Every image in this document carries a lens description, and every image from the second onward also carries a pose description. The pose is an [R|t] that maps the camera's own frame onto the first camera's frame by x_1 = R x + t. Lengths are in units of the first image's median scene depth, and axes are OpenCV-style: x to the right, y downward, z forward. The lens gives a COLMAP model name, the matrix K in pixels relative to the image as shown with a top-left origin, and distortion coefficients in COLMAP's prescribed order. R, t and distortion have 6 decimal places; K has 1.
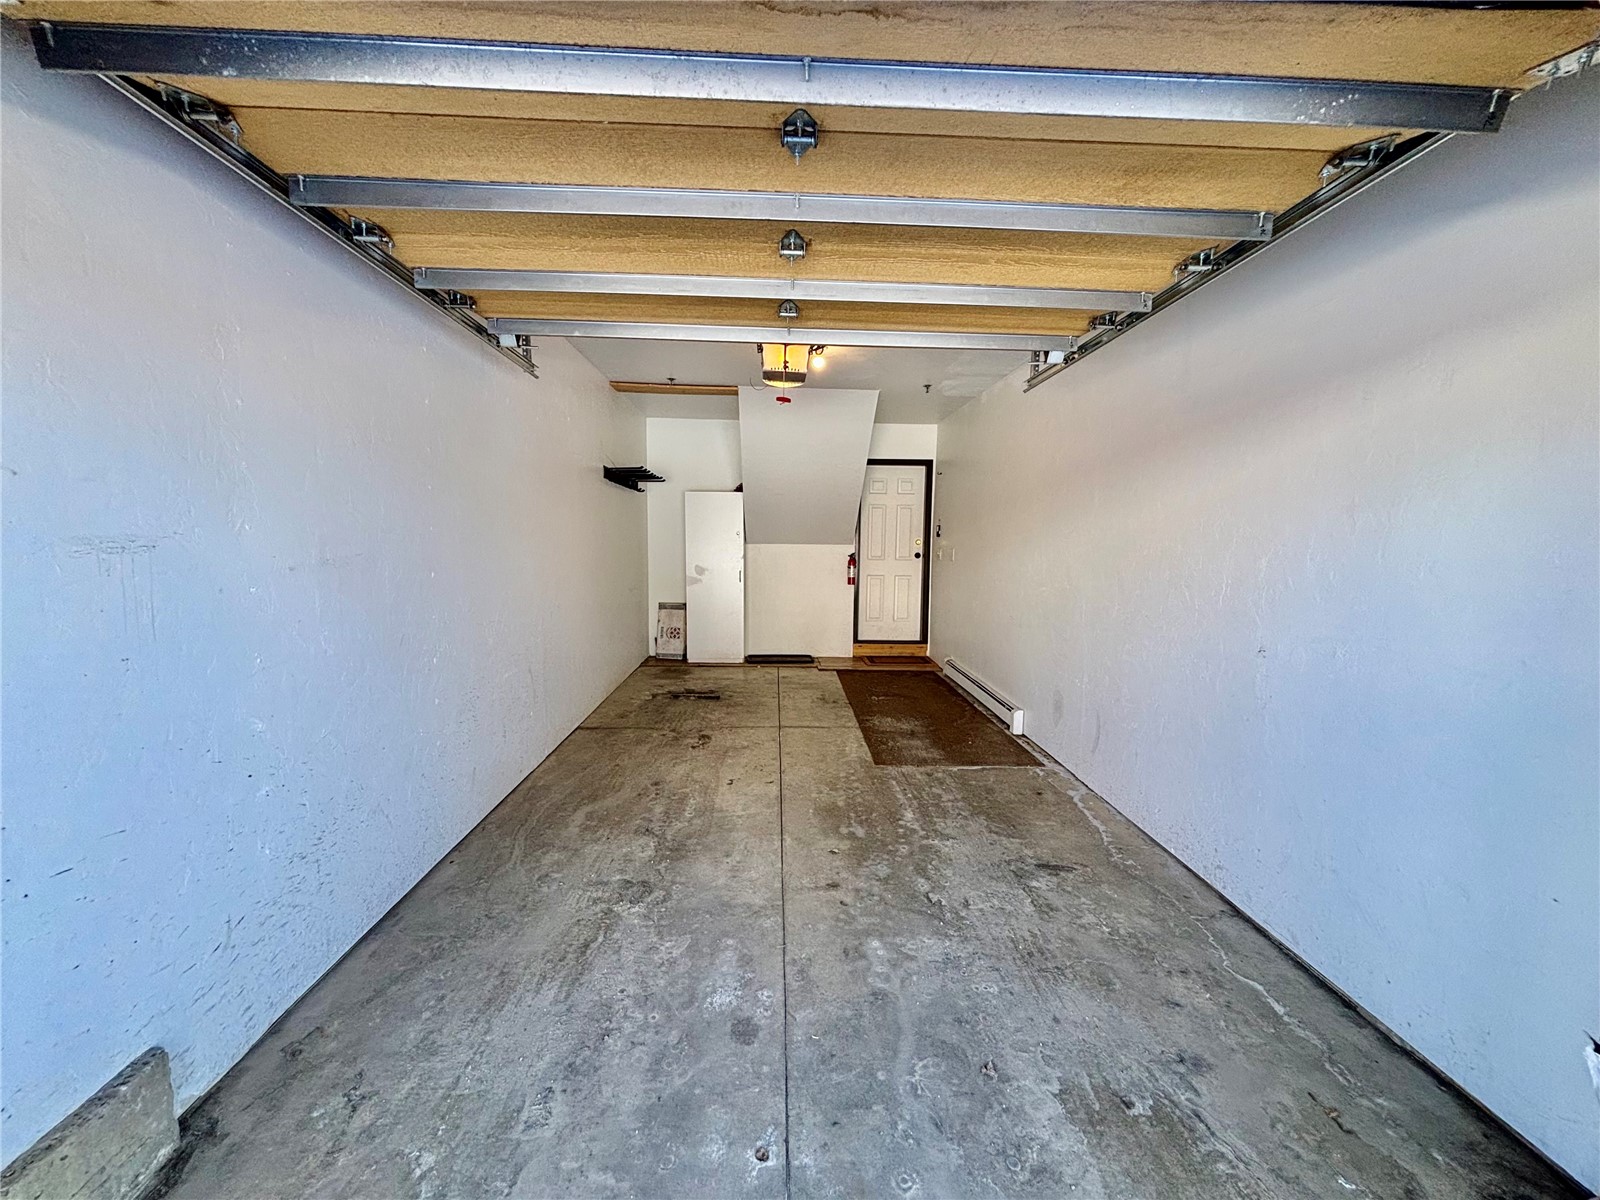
lens RADIAL K [[644.2, 0, 801.5], [0, 644.2, 603.6], [0, 0, 1]] dist [0.001231, -0.000128]
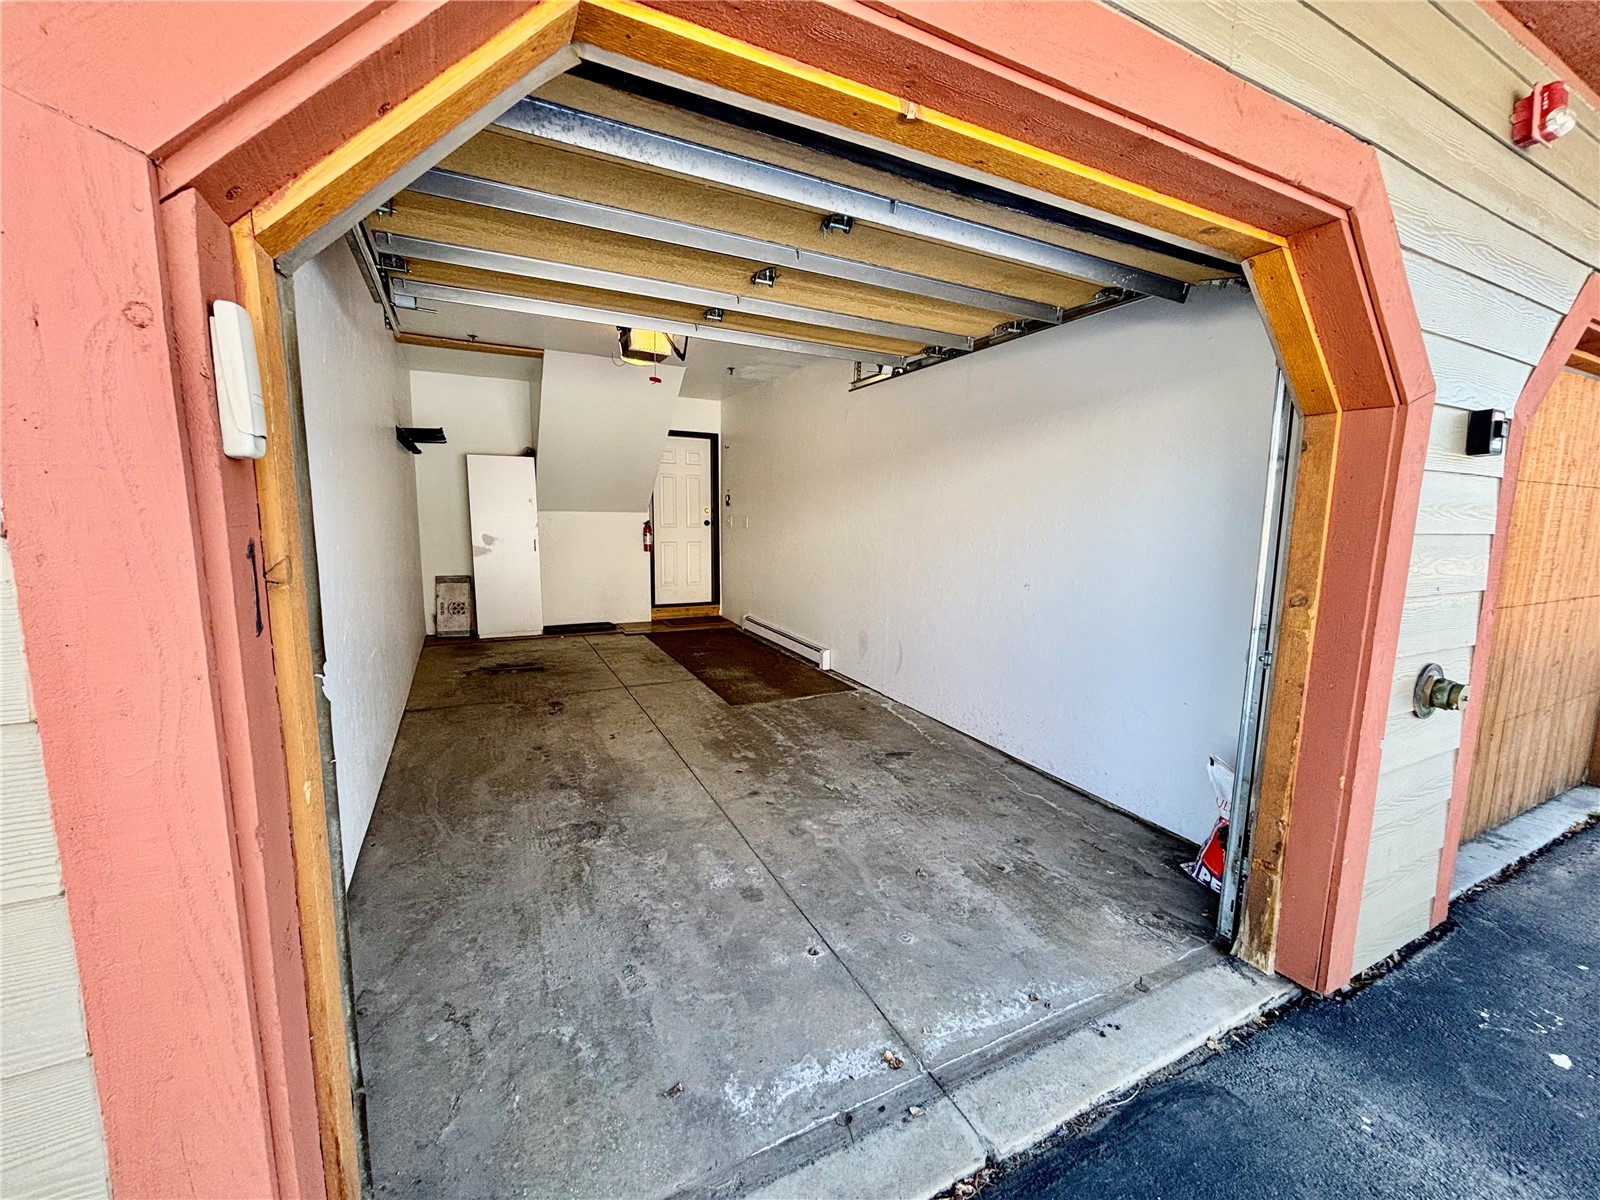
lens RADIAL K [[644.2, 0, 802.2], [0, 644.2, 598.4], [0, 0, 1]] dist [0.001231, -0.000128]
pose [[0.908477, -0.056915, 0.414042, -0.330422], [0.039322, 0.997929, 0.050898, 0.008497], [-0.416082, -0.029959, 0.908834, -0.128410]]
